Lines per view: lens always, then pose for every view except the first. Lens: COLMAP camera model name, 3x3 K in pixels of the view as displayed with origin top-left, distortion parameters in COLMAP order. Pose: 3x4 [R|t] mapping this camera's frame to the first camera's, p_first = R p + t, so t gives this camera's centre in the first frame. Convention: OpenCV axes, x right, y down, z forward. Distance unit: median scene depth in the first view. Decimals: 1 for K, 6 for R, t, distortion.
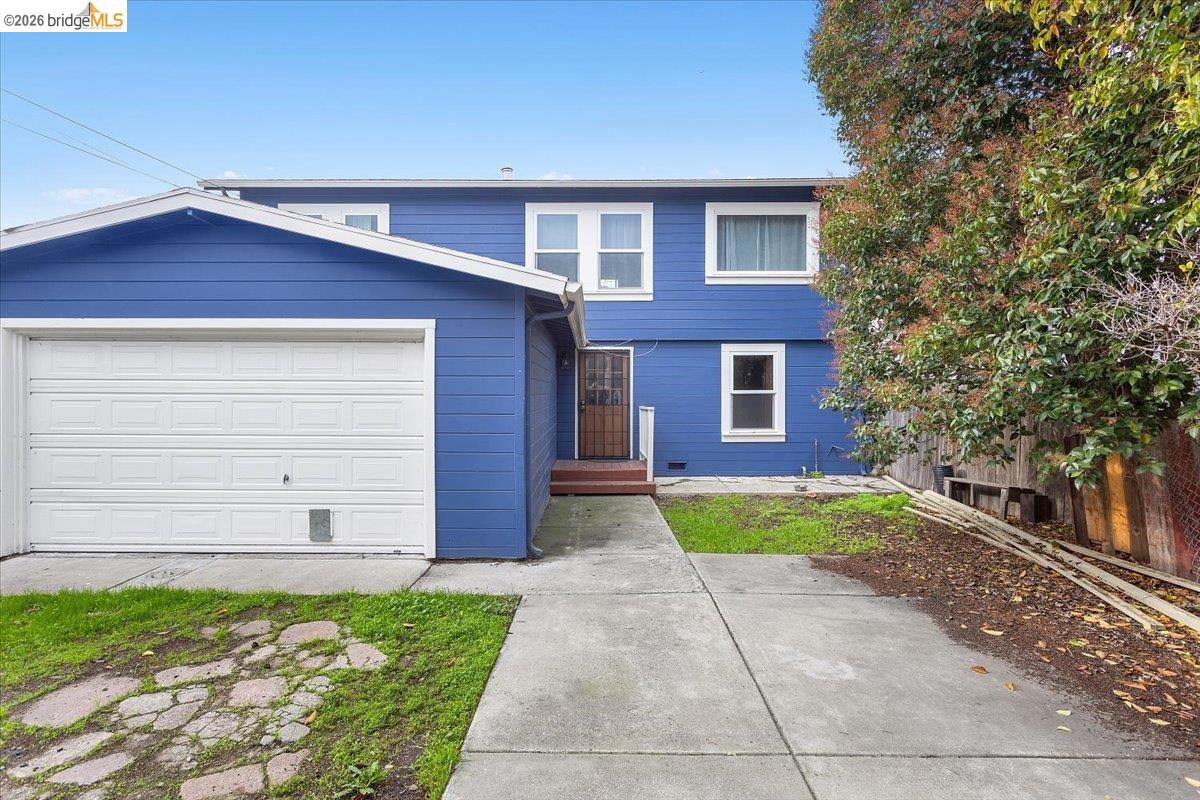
lens RADIAL K [[571.9, 0, 599.6], [0, 571.9, 396.3], [0, 0, 1]] dist [0.004841, 0.000247]
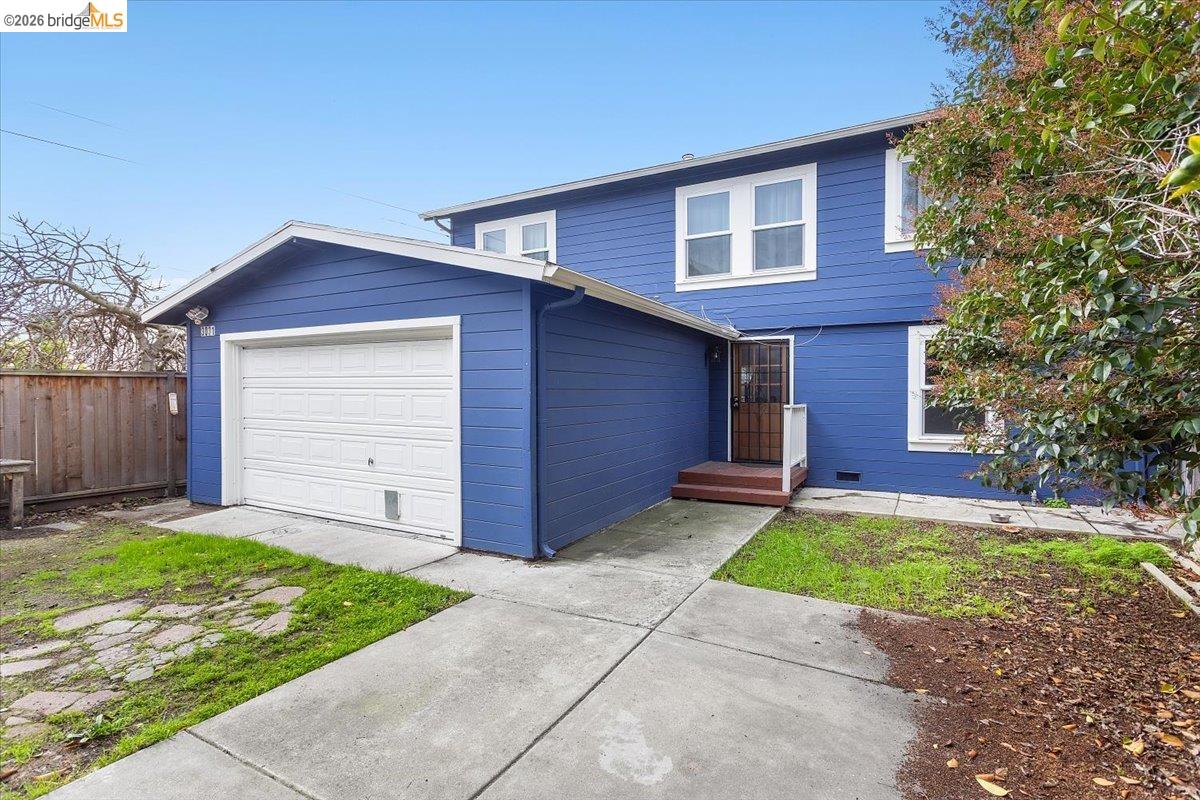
lens RADIAL K [[571.9, 0, 599.2], [0, 571.9, 402.9], [0, 0, 1]] dist [0.004841, 0.000247]
pose [[0.884892, 0.010072, -0.465688, 0.412954], [-0.002955, 0.999867, 0.016010, 0.005265], [0.465787, -0.012791, 0.884804, 0.202291]]
